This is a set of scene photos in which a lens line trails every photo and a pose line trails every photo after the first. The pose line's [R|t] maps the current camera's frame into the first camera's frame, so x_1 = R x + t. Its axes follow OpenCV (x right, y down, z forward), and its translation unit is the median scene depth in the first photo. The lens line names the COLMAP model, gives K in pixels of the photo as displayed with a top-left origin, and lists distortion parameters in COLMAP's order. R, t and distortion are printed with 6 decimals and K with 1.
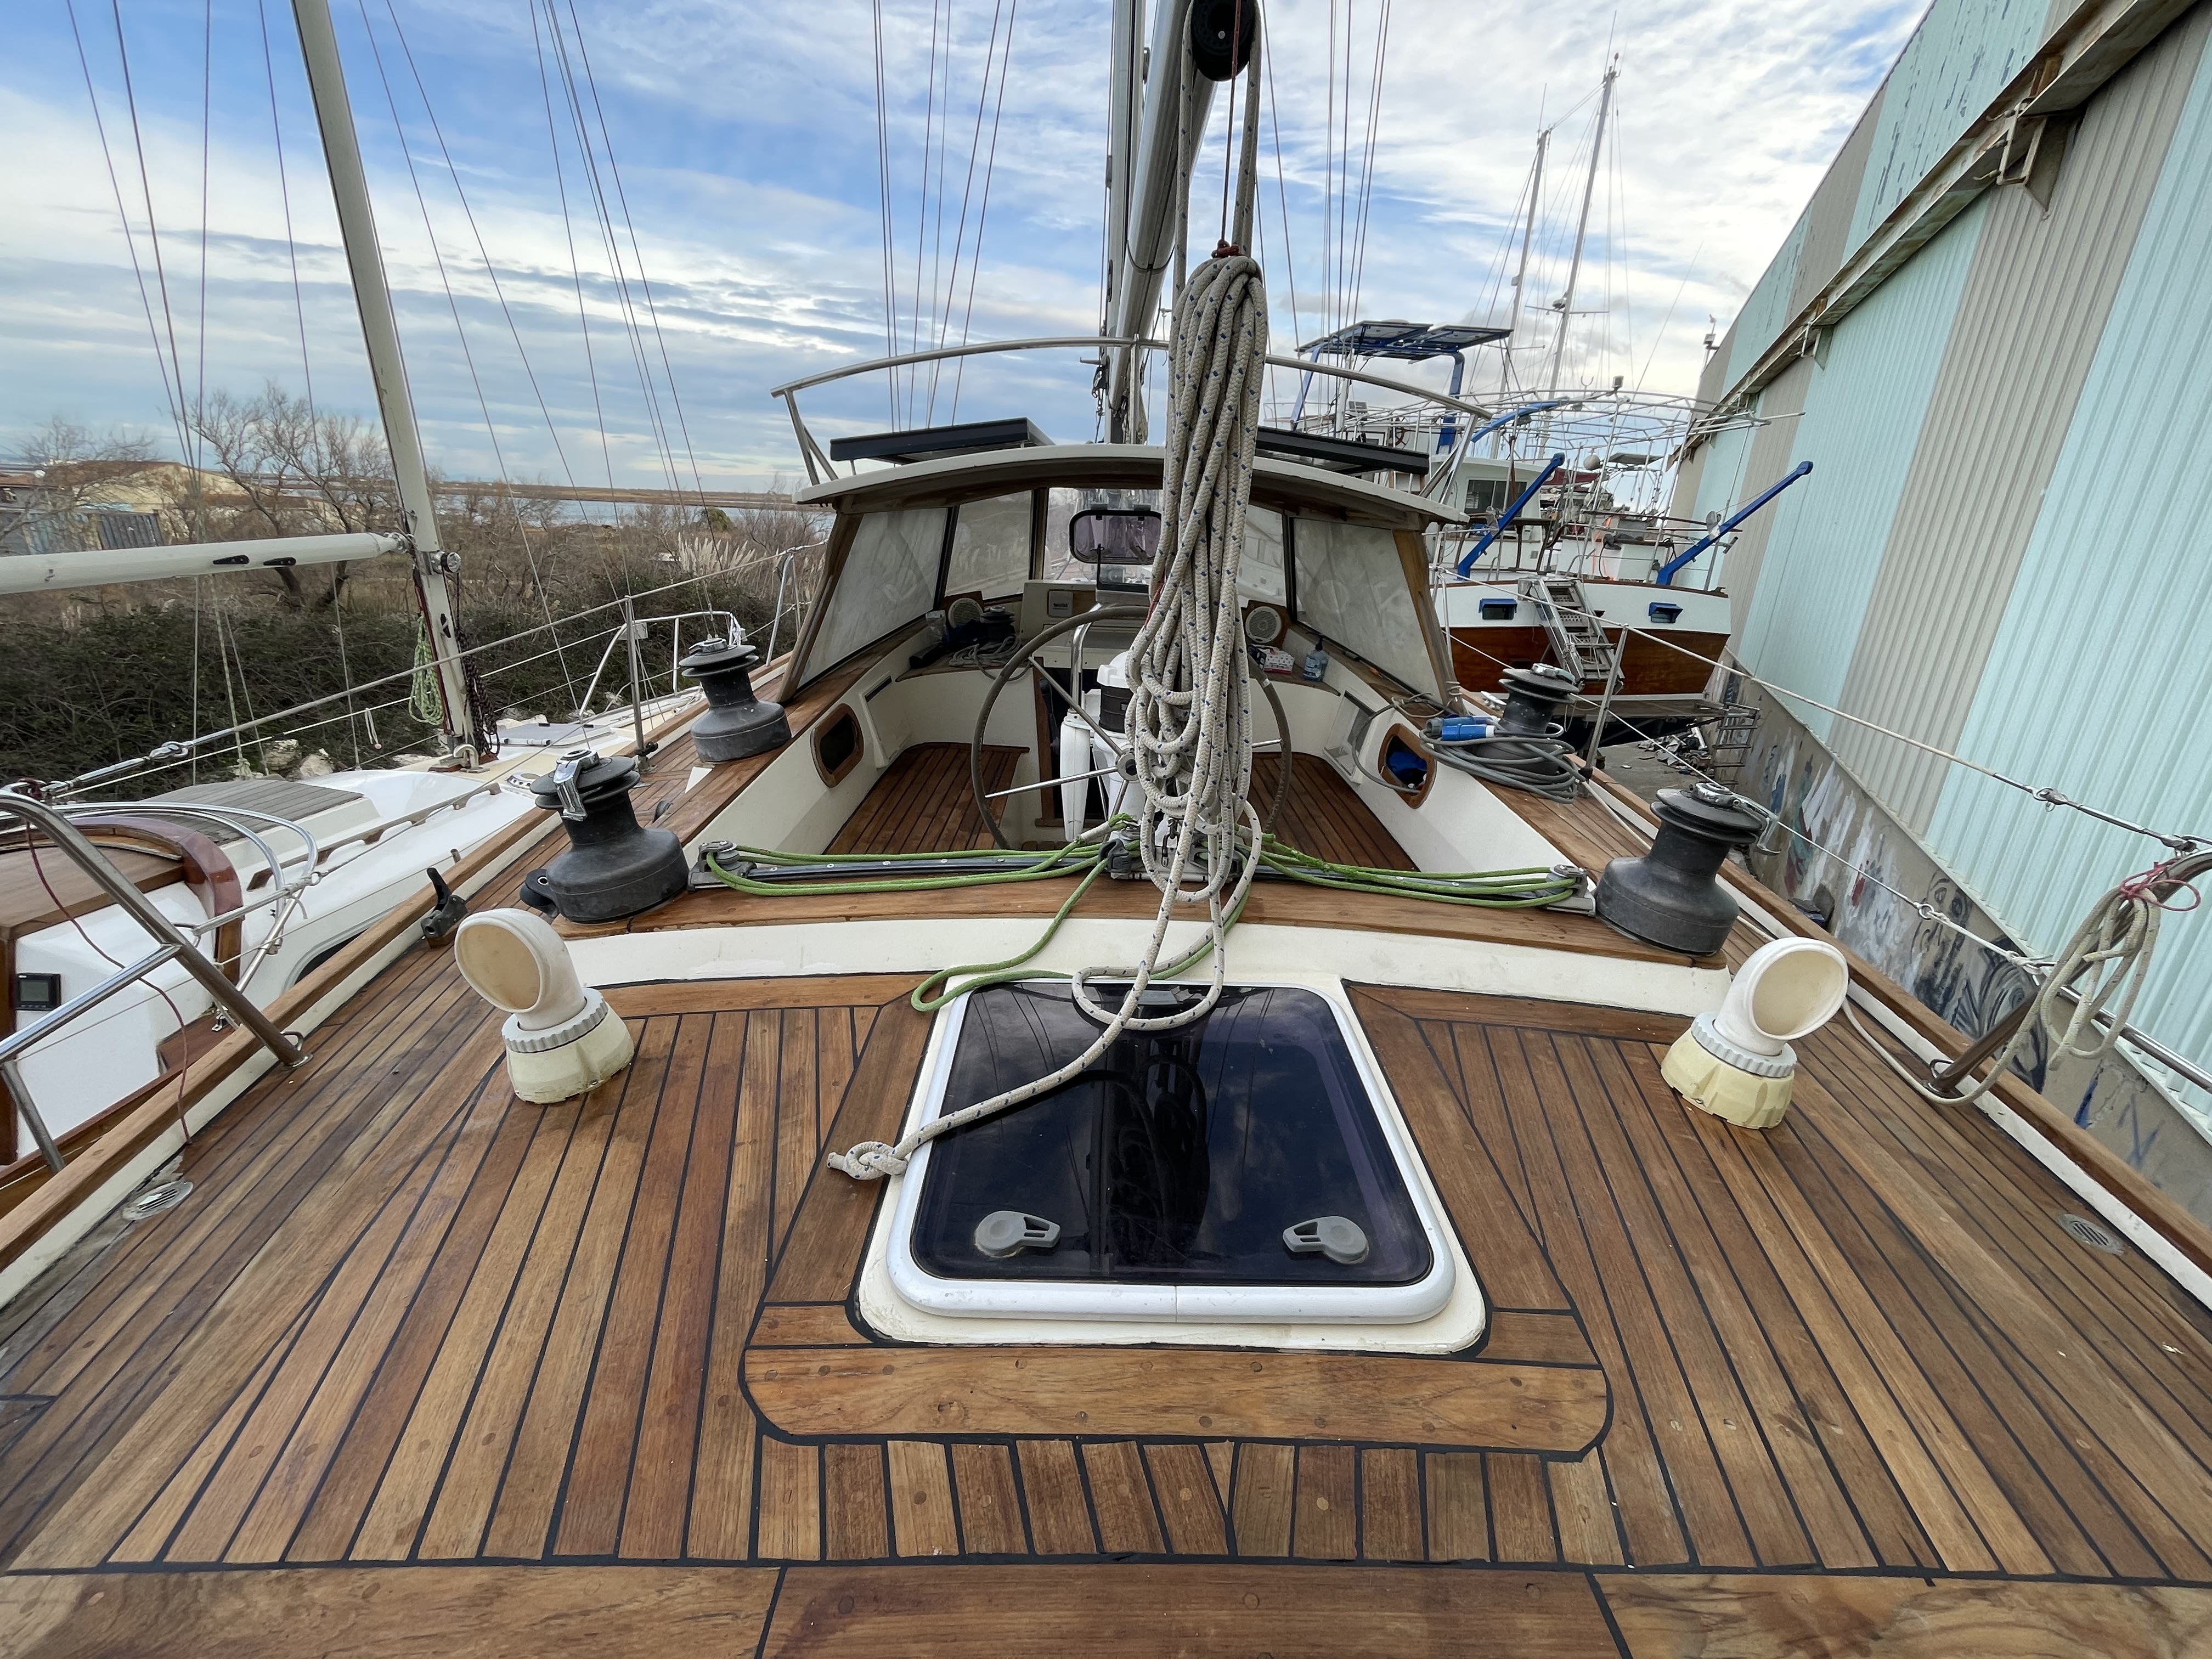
lens RADIAL K [[901.5, 0, 1106.0], [0, 901.5, 829.5], [0, 0, 1]] dist [-0.002326, 0.000591]
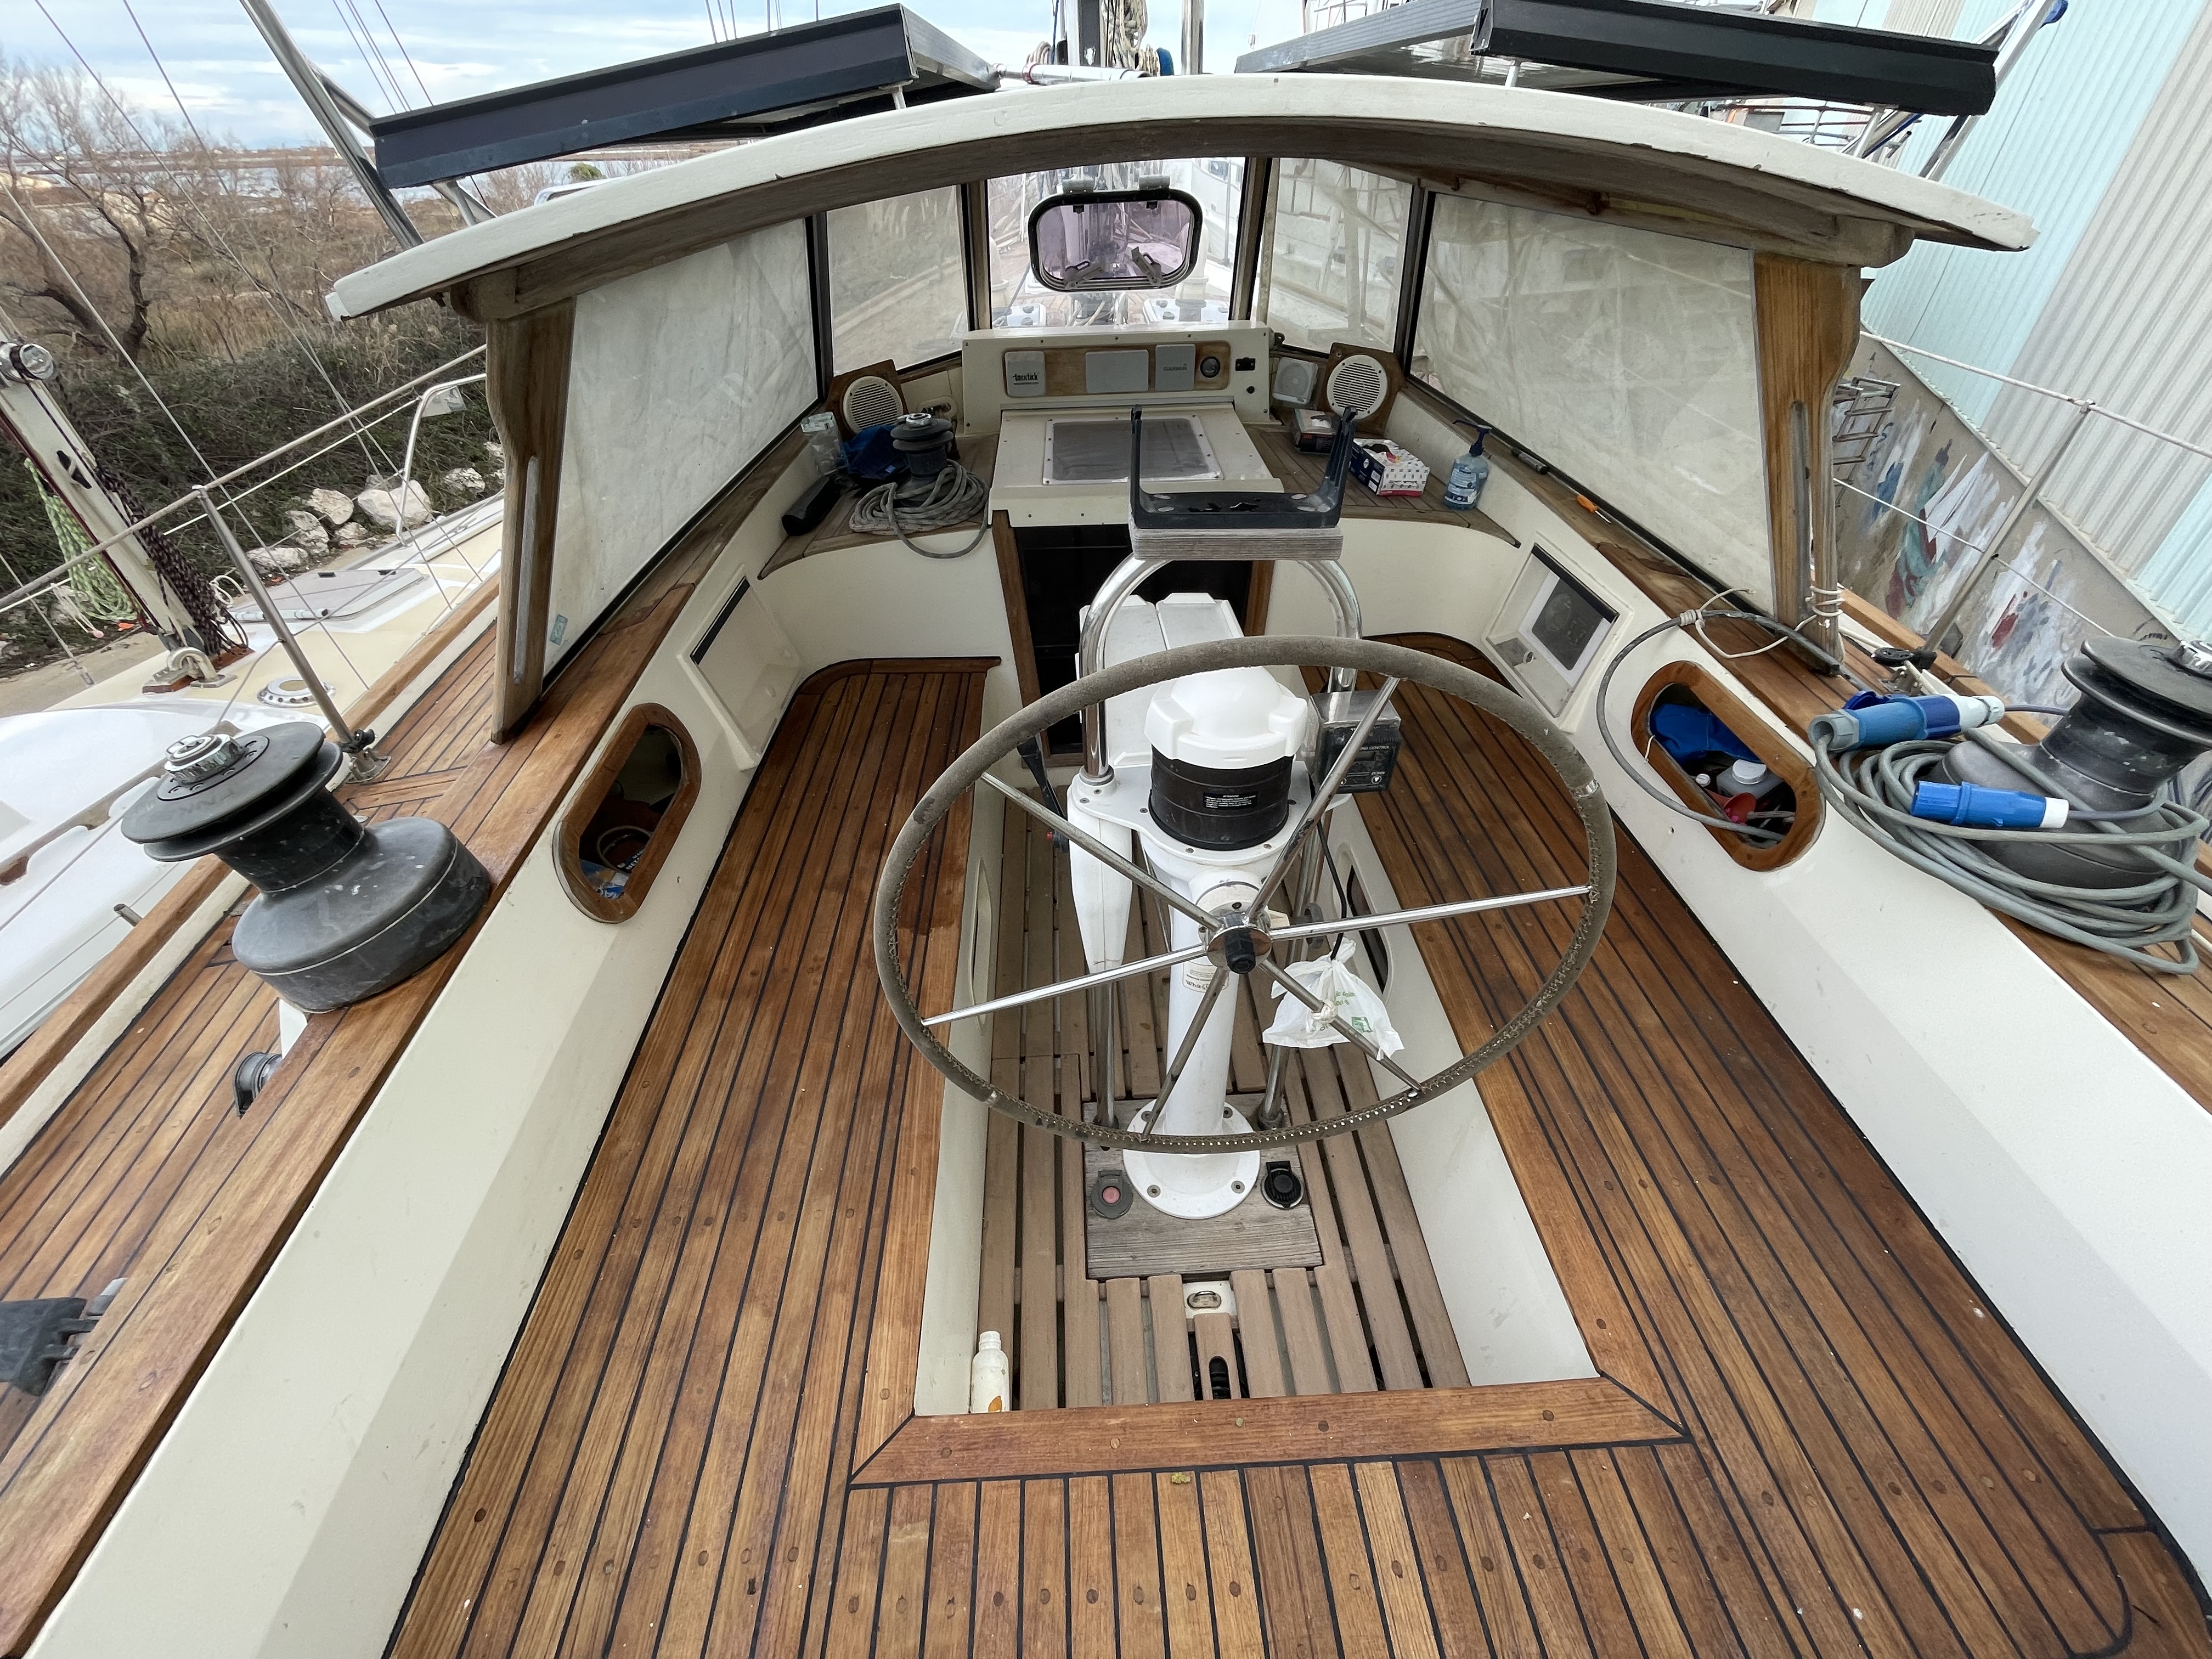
lens RADIAL K [[896.9, 0, 1106.0], [0, 896.9, 829.5], [0, 0, 1]] dist [-0.000816, -0.001211]
pose [[0.997325, -0.073093, -0.000214, -0.017773], [0.069347, 0.945274, 0.318824, -0.145136], [-0.023101, -0.317986, 0.947814, 0.318519]]
